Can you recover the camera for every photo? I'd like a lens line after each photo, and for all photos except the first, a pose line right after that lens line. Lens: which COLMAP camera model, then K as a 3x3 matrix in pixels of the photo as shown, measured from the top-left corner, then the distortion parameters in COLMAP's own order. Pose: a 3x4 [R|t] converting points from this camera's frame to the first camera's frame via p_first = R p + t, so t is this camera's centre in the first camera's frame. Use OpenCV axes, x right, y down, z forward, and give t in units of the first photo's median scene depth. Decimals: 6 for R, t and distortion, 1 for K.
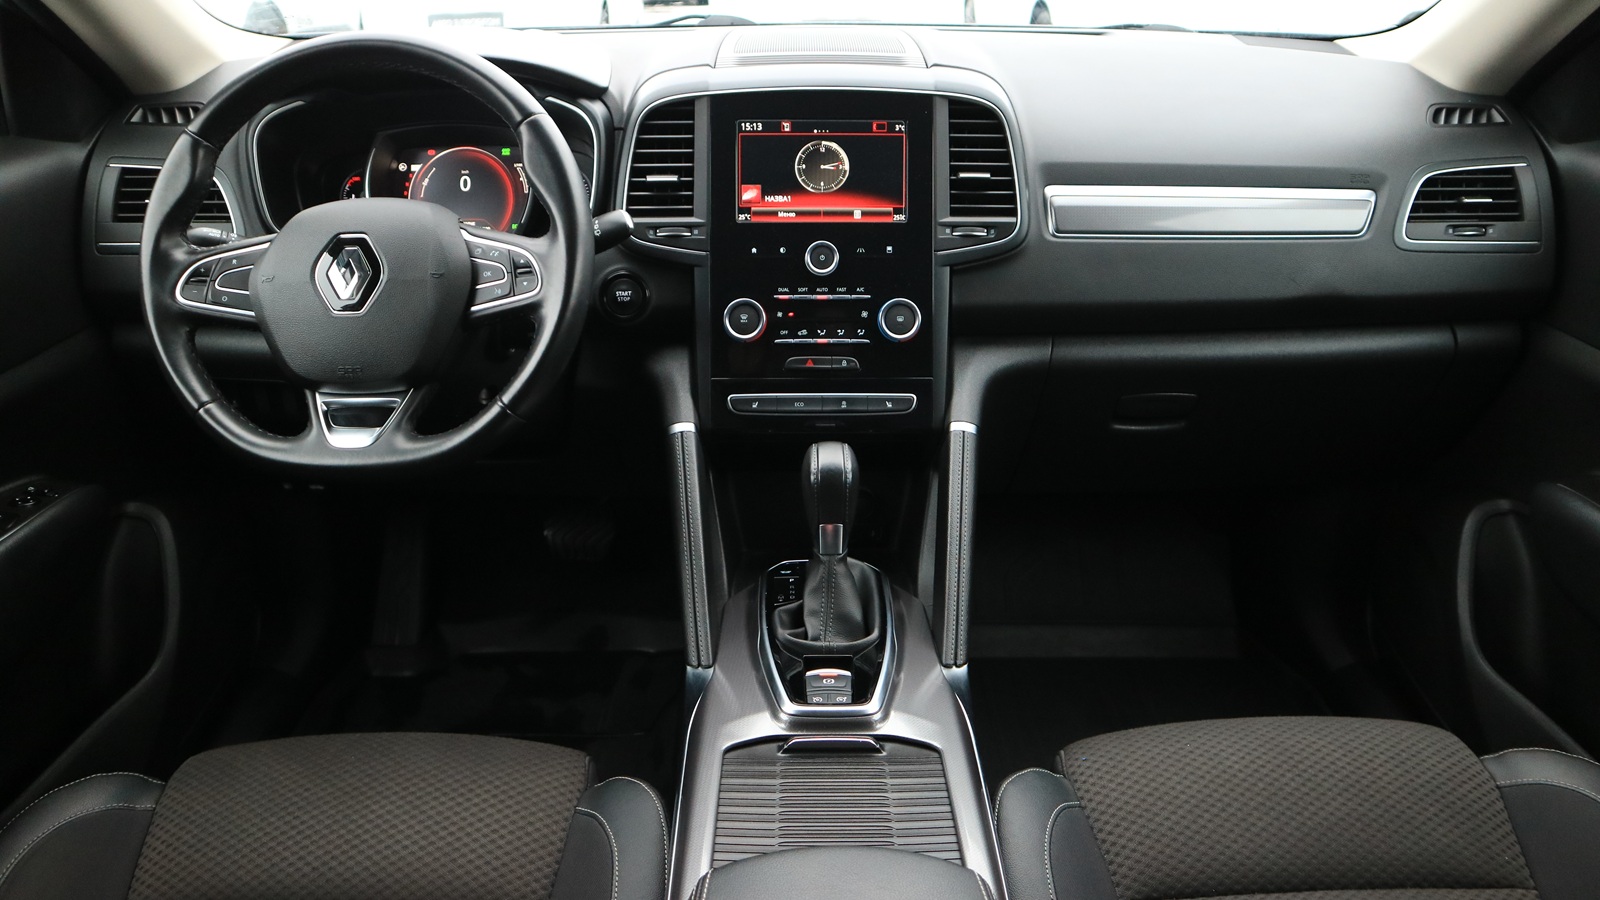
lens RADIAL K [[1121.4, 0, 804.6], [0, 1121.4, 454.5], [0, 0, 1]] dist [-0.151876, 0.118272]
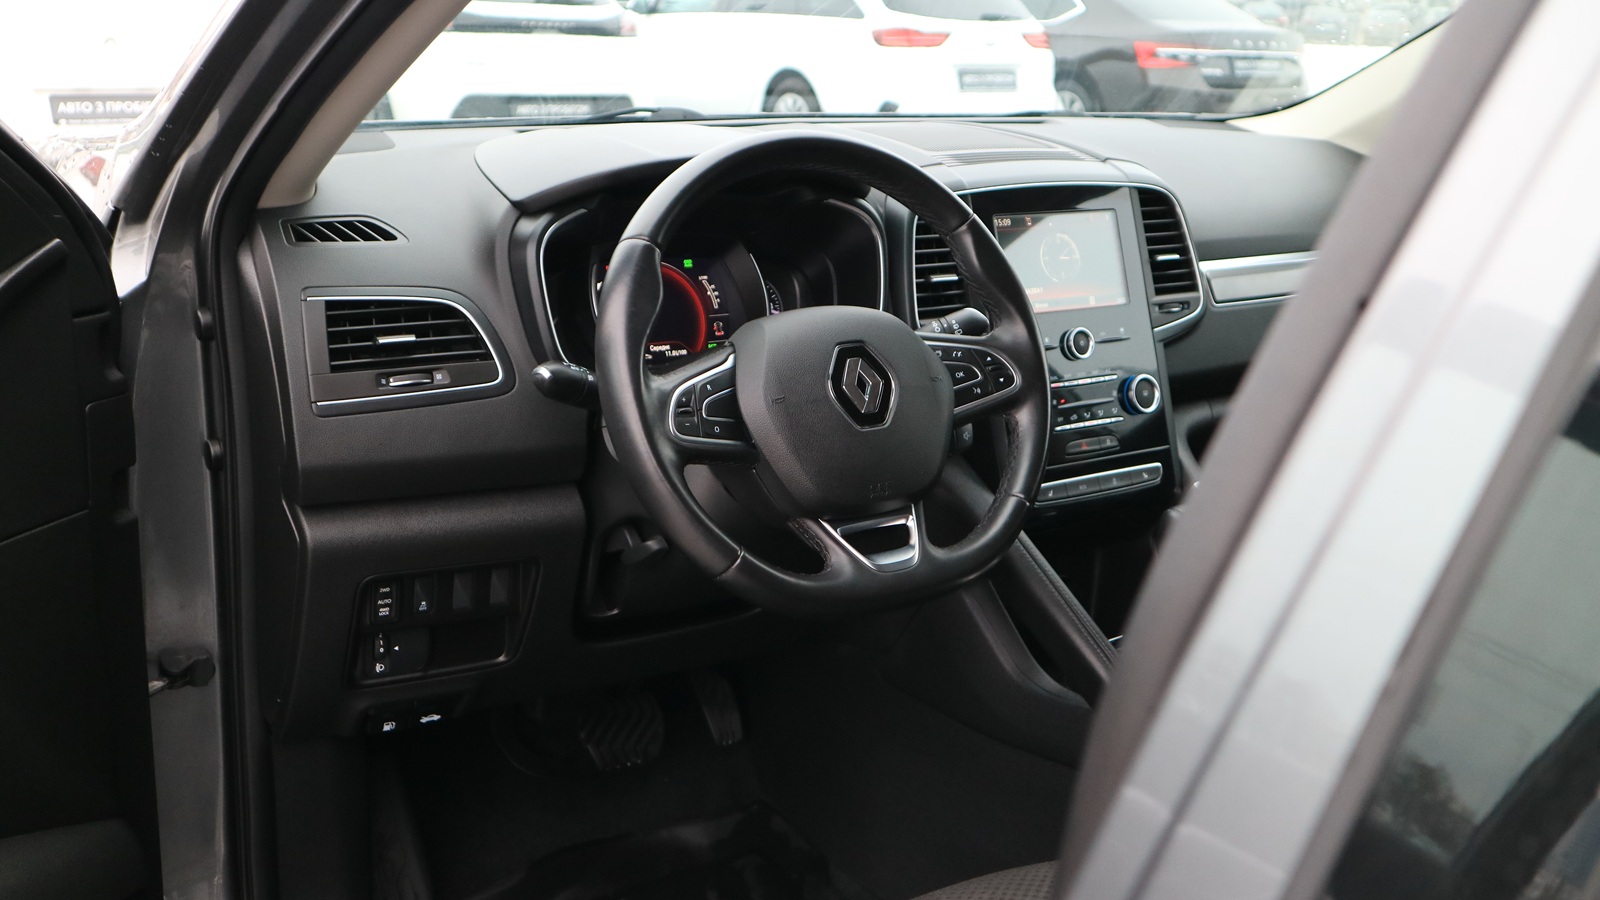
lens RADIAL K [[1577.3, 0, 792.2], [0, 1577.3, 444.4], [0, 0, 1]] dist [-0.071465, 0.119898]
pose [[0.836193, -0.120917, 0.534939, -1.001472], [0.200665, 0.975213, -0.093234, -0.002493], [-0.510406, 0.185305, 0.839731, -0.073789]]
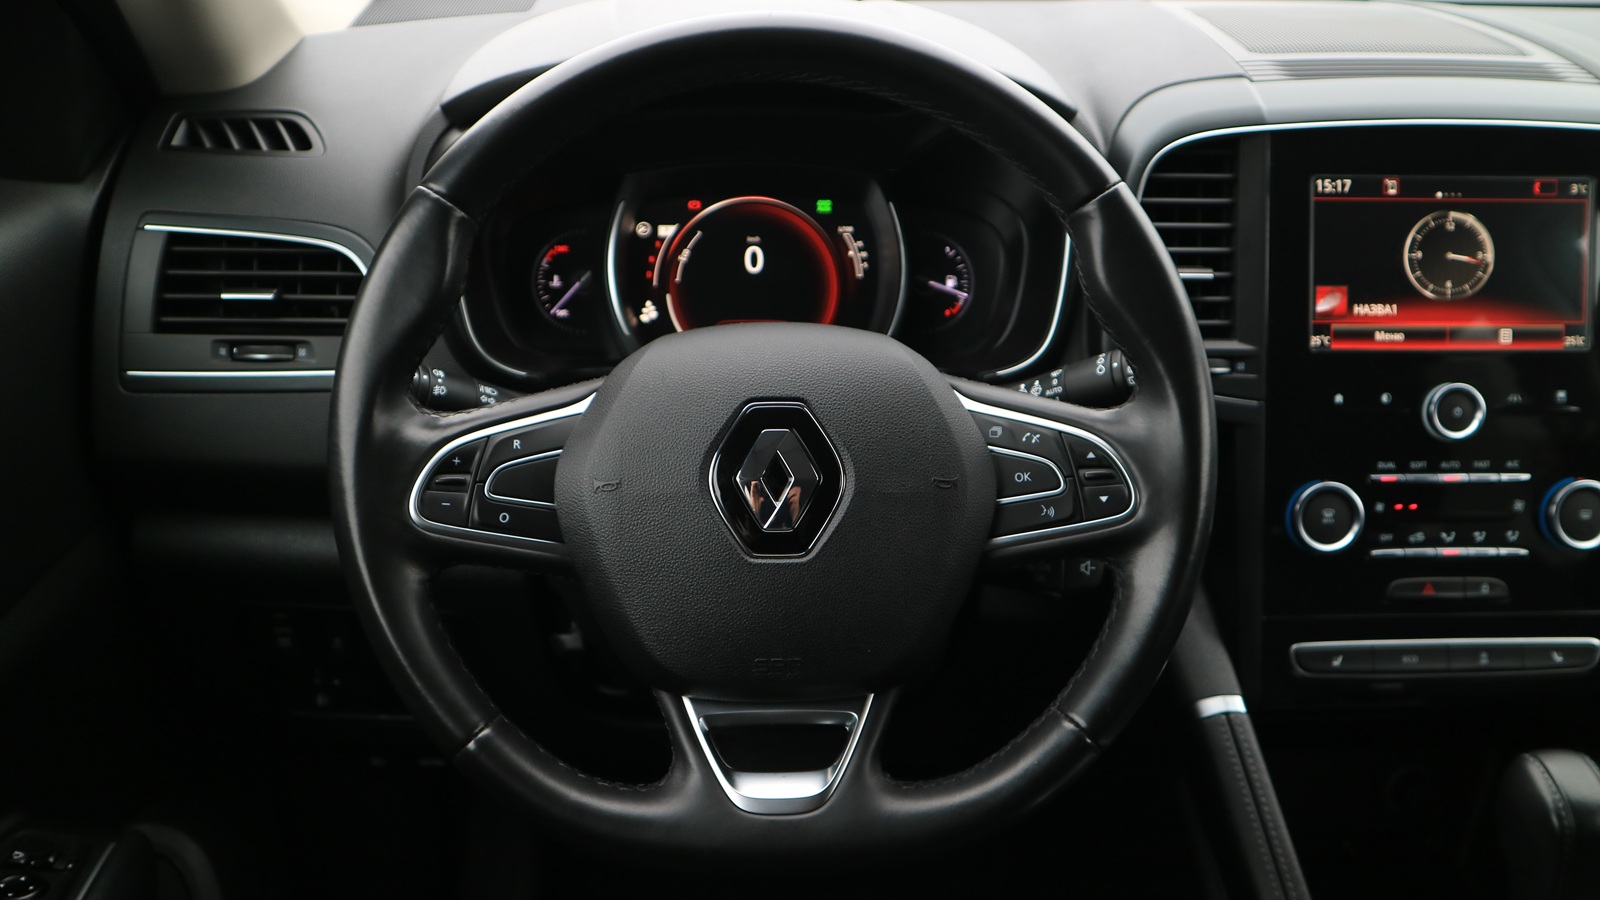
lens RADIAL K [[1577.3, 0, 792.2], [0, 1577.3, 444.4], [0, 0, 1]] dist [-0.071465, 0.119898]
pose [[0.998305, -0.006989, 0.057773, -0.380436], [0.010073, 0.998529, -0.053271, -0.118615], [-0.057316, 0.053762, 0.996907, 0.199806]]
